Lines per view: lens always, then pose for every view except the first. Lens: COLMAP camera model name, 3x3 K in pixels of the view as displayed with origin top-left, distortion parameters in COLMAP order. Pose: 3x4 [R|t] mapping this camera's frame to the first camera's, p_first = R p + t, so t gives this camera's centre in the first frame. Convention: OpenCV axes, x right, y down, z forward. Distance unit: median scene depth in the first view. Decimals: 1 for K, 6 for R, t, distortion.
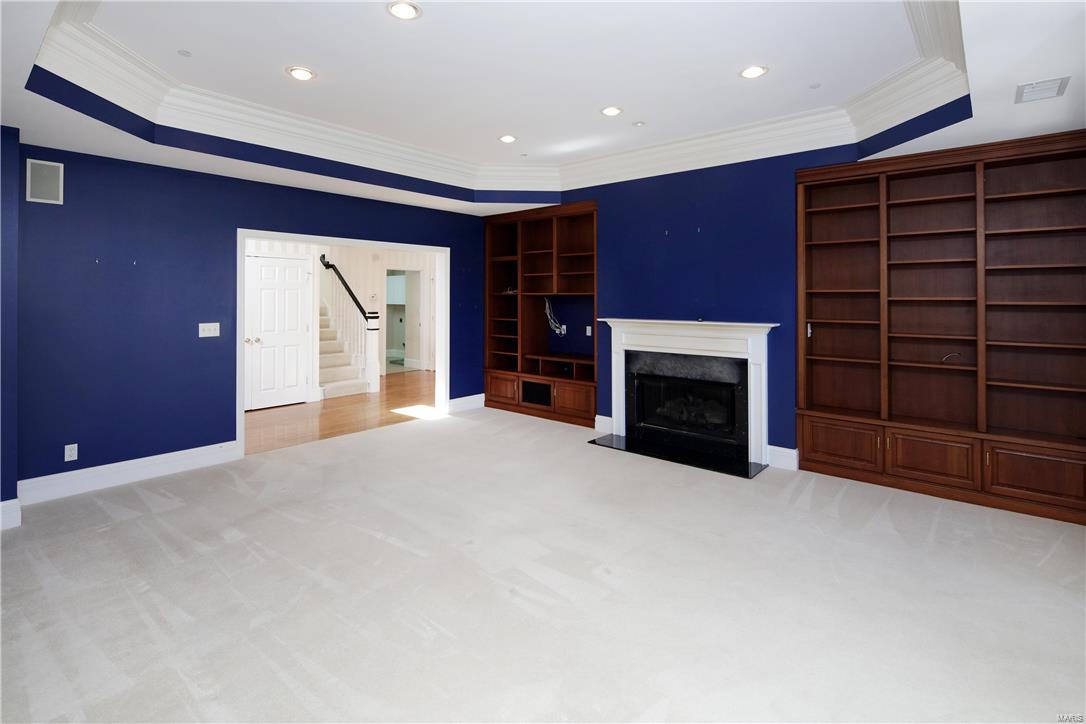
lens RADIAL K [[515.5, 0, 581.1], [0, 515.5, 345.0], [0, 0, 1]] dist [-0.044677, 0.019963]
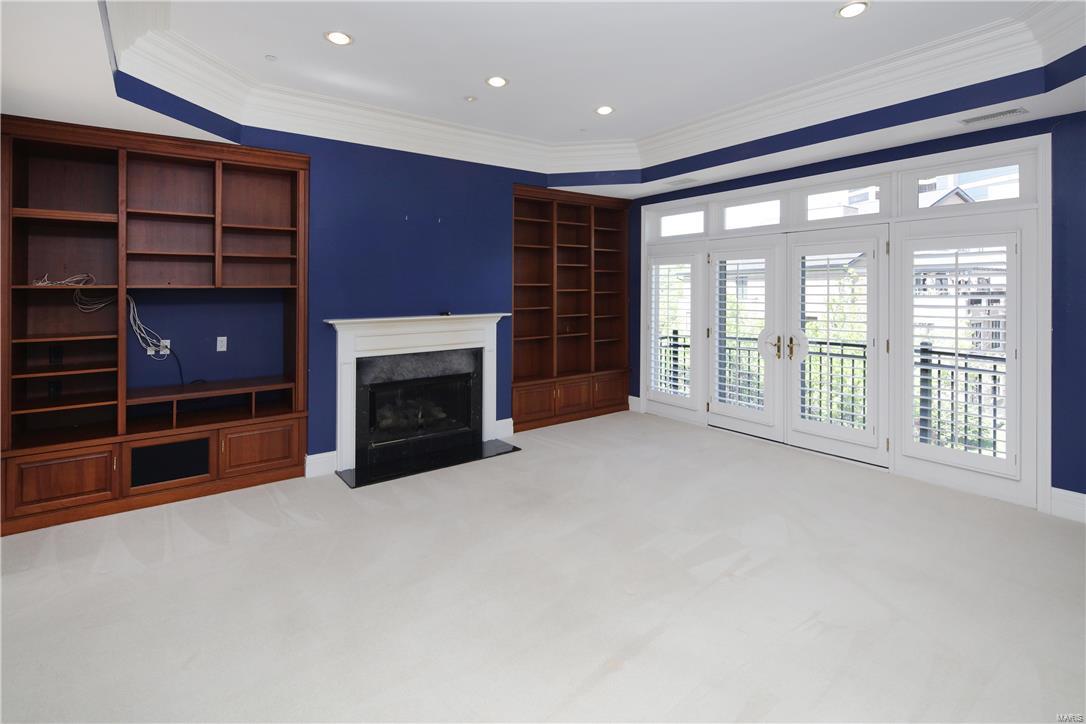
lens RADIAL K [[515.5, 0, 581.1], [0, 515.5, 345.0], [0, 0, 1]] dist [-0.044677, 0.019963]
pose [[0.204346, -0.103571, 0.973404, -0.618903], [0.093795, 0.991883, 0.085847, -0.046221], [-0.974395, 0.073758, 0.212402, 0.507748]]
